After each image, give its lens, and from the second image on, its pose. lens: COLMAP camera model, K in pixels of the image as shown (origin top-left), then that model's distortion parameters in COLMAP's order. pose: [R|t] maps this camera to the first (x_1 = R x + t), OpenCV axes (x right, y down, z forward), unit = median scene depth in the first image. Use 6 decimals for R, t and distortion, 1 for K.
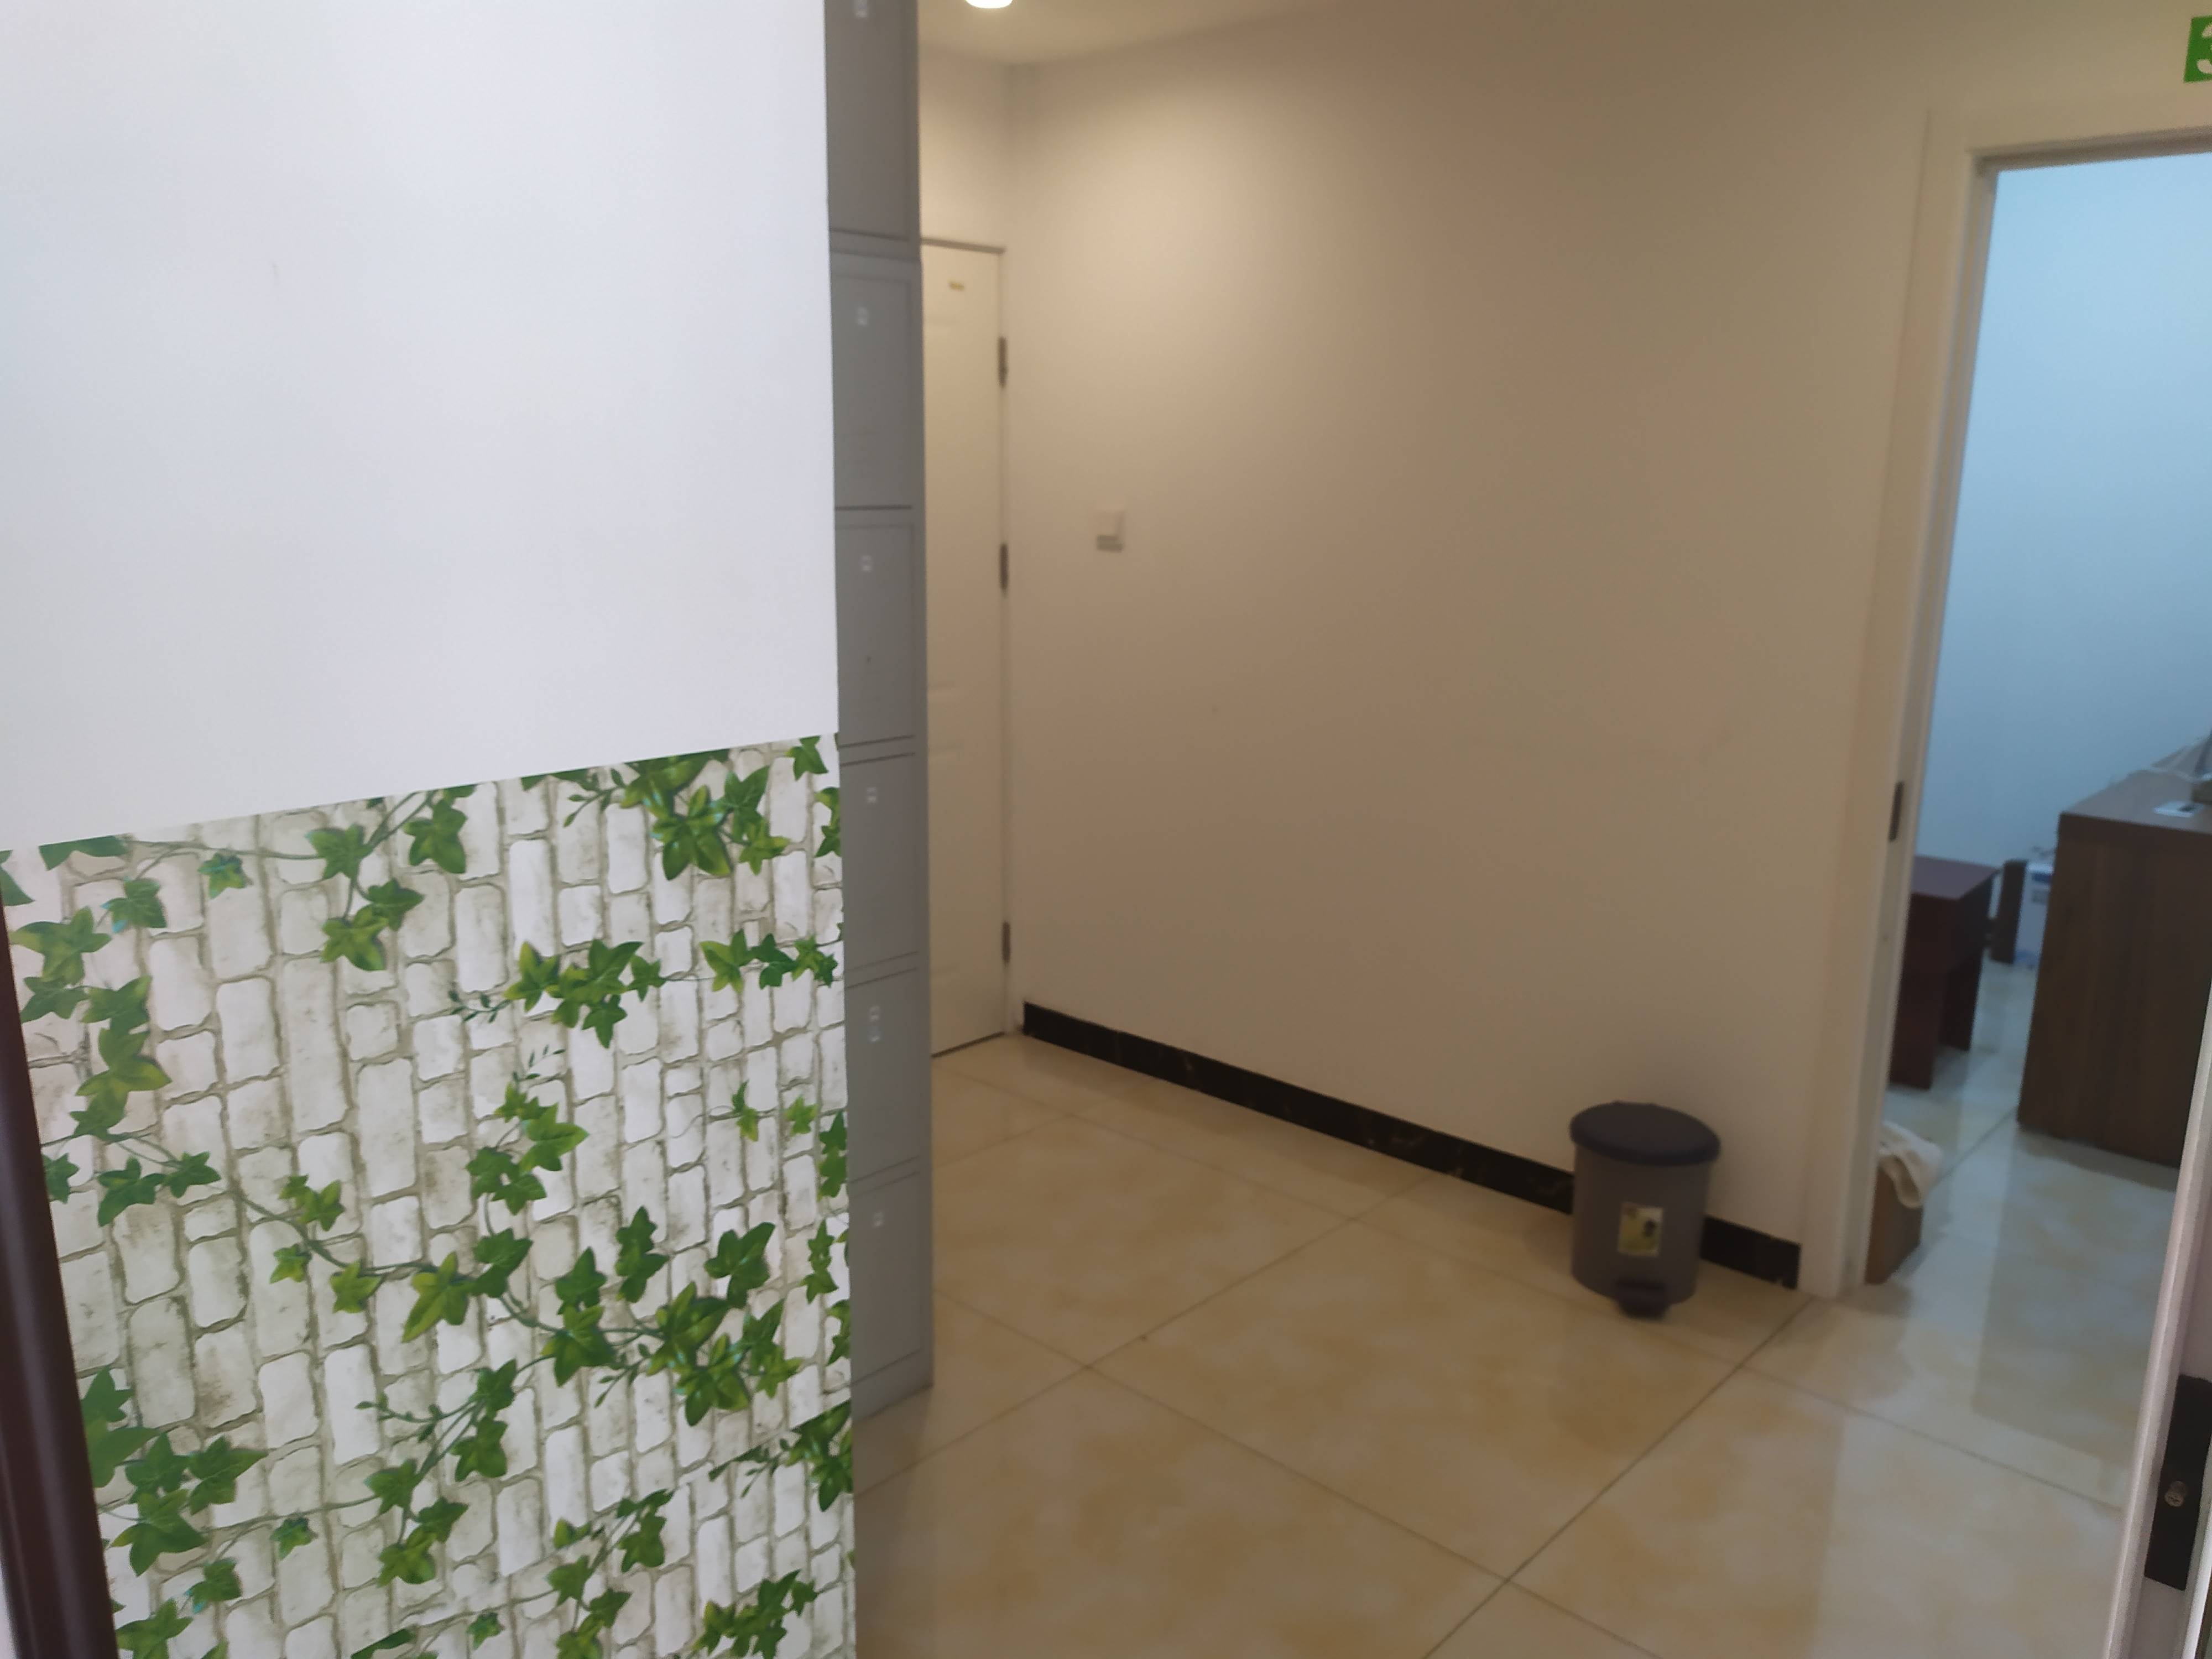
lens RADIAL K [[1698.9, 0, 1089.2], [0, 1698.9, 828.0], [0, 0, 1]] dist [0.057420, -0.052642]
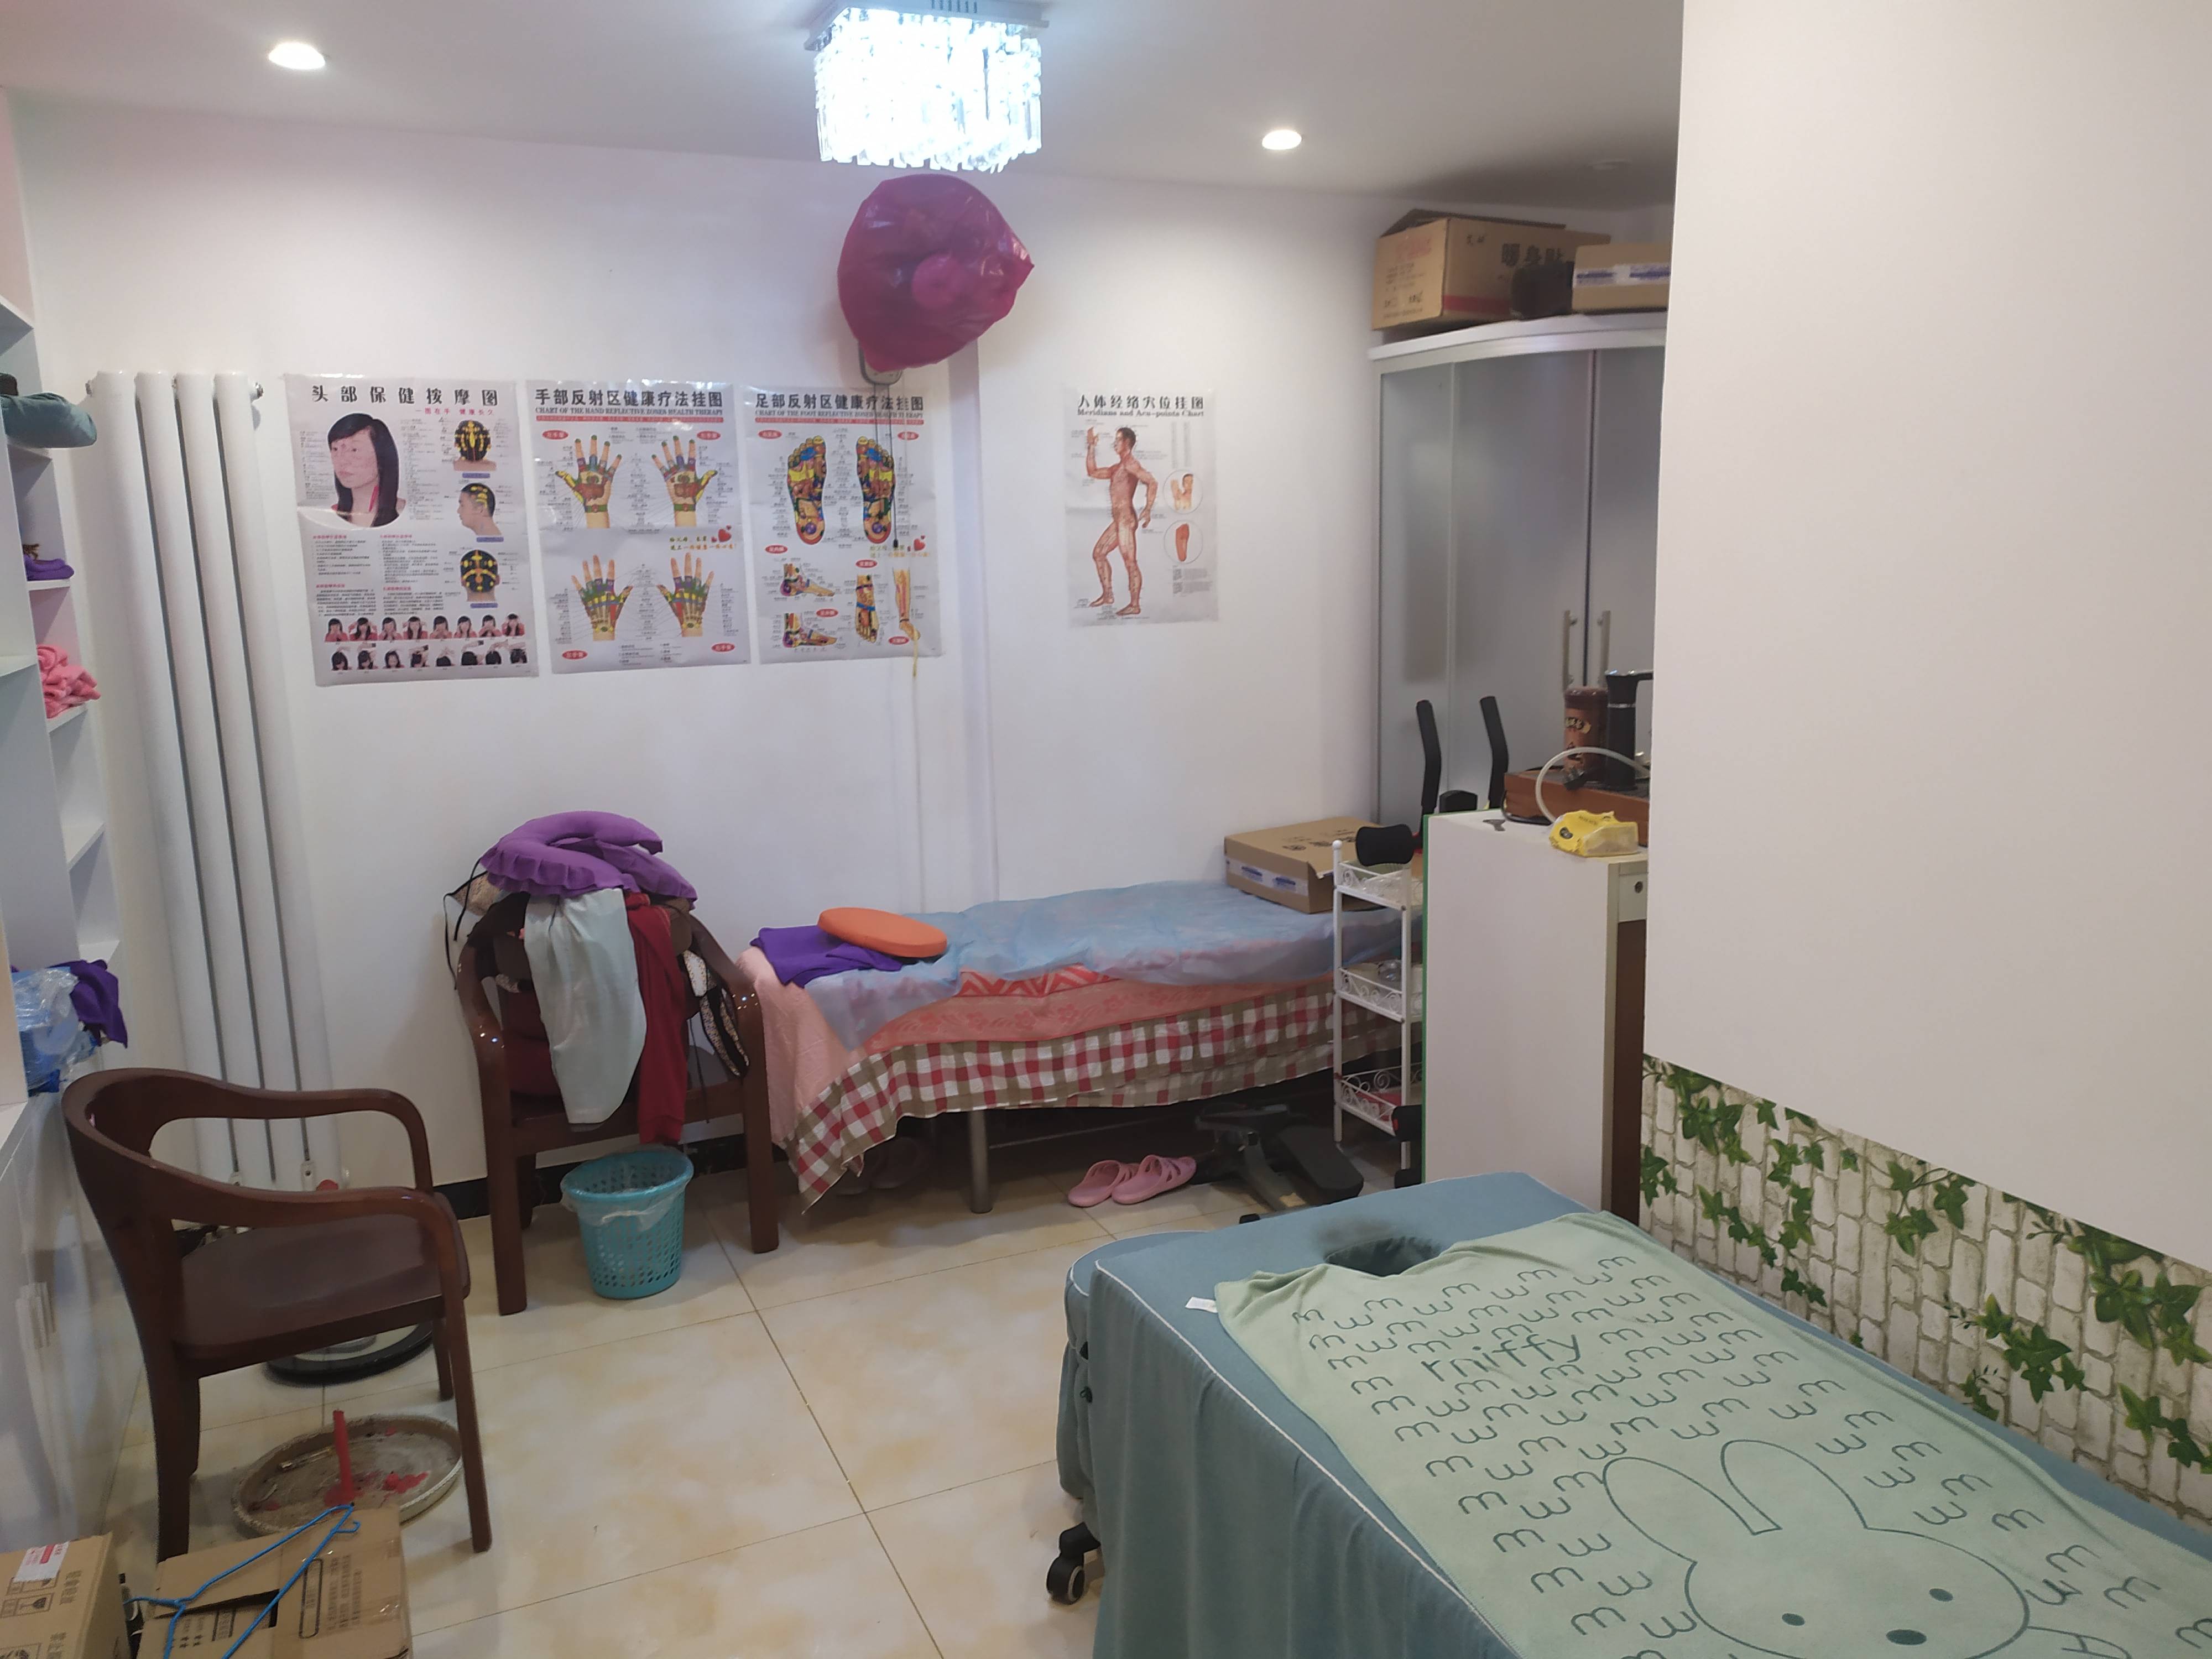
lens RADIAL K [[1698.9, 0, 1105.4], [0, 1698.9, 823.3], [0, 0, 1]] dist [0.057420, -0.052642]
pose [[-0.392116, 0.154326, -0.906878, 1.172651], [-0.188963, 0.951293, 0.243588, -0.500292], [0.900299, 0.266882, -0.343855, 0.631235]]
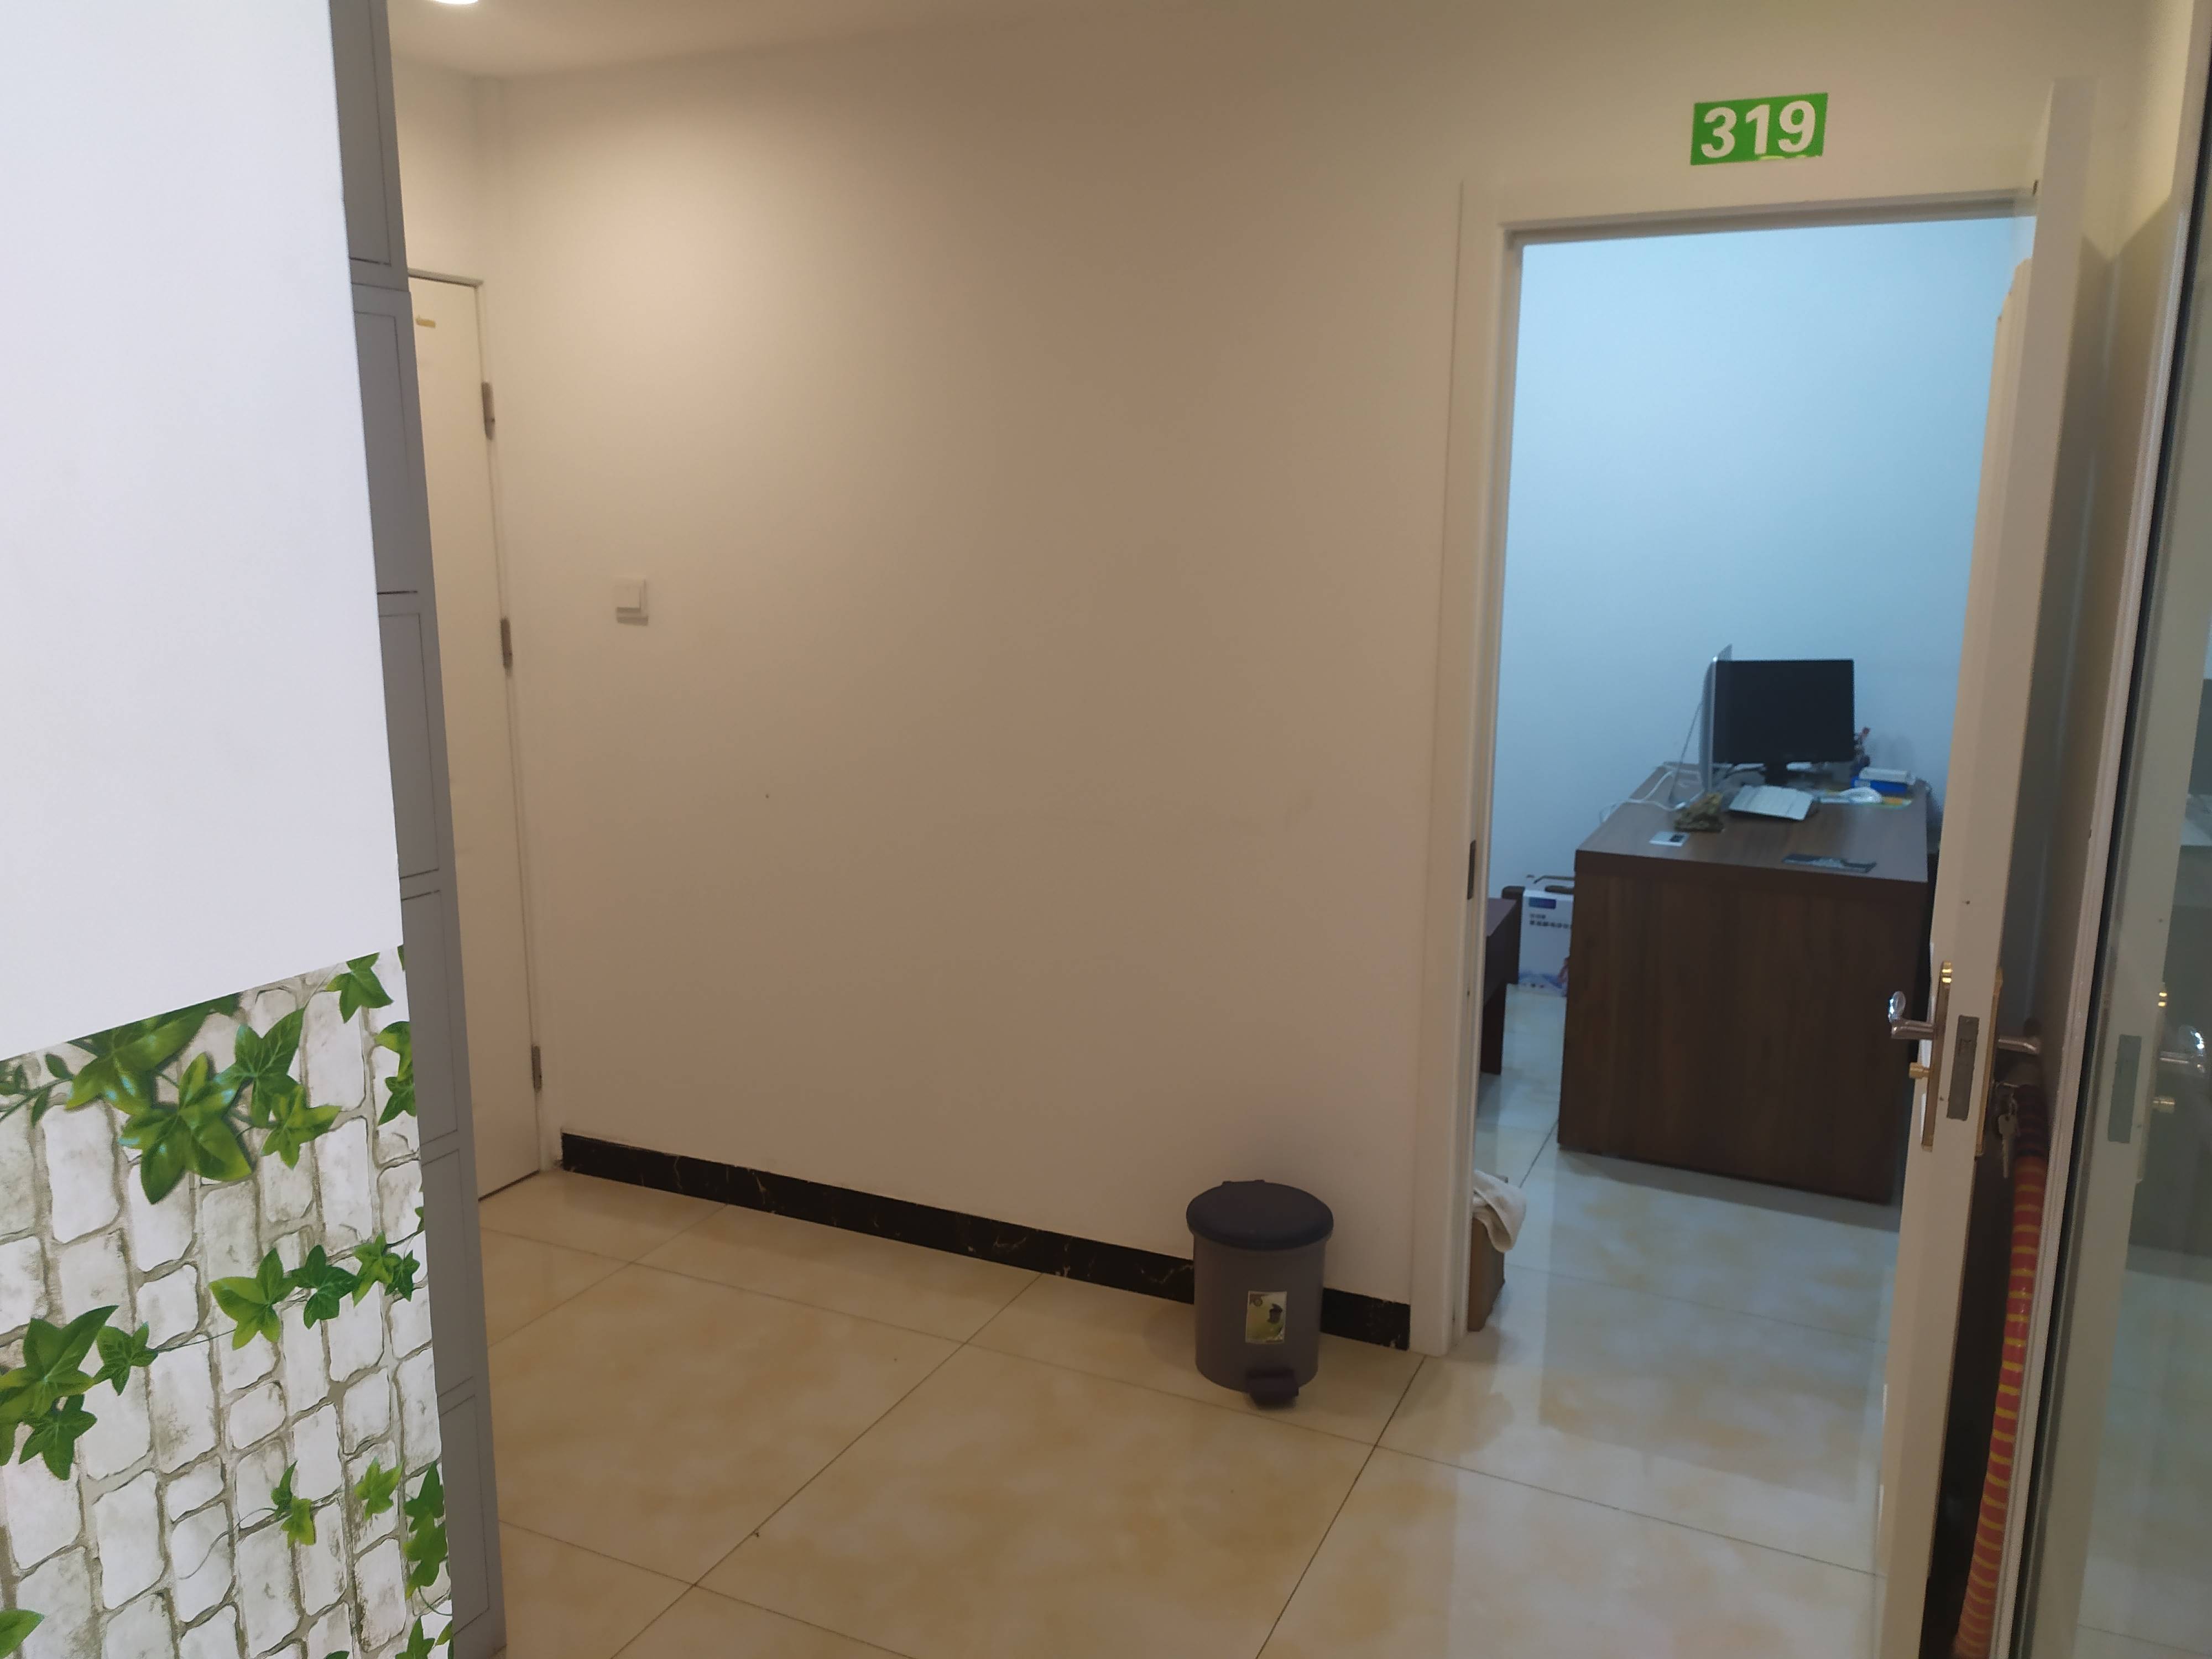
lens RADIAL K [[1698.9, 0, 1109.7], [0, 1698.9, 849.8], [0, 0, 1]] dist [0.057420, -0.052642]
pose [[0.952587, -0.065226, 0.297193, -0.079150], [0.069871, 0.997543, -0.005023, -0.073862], [-0.296135, 0.025551, 0.954804, 0.236890]]
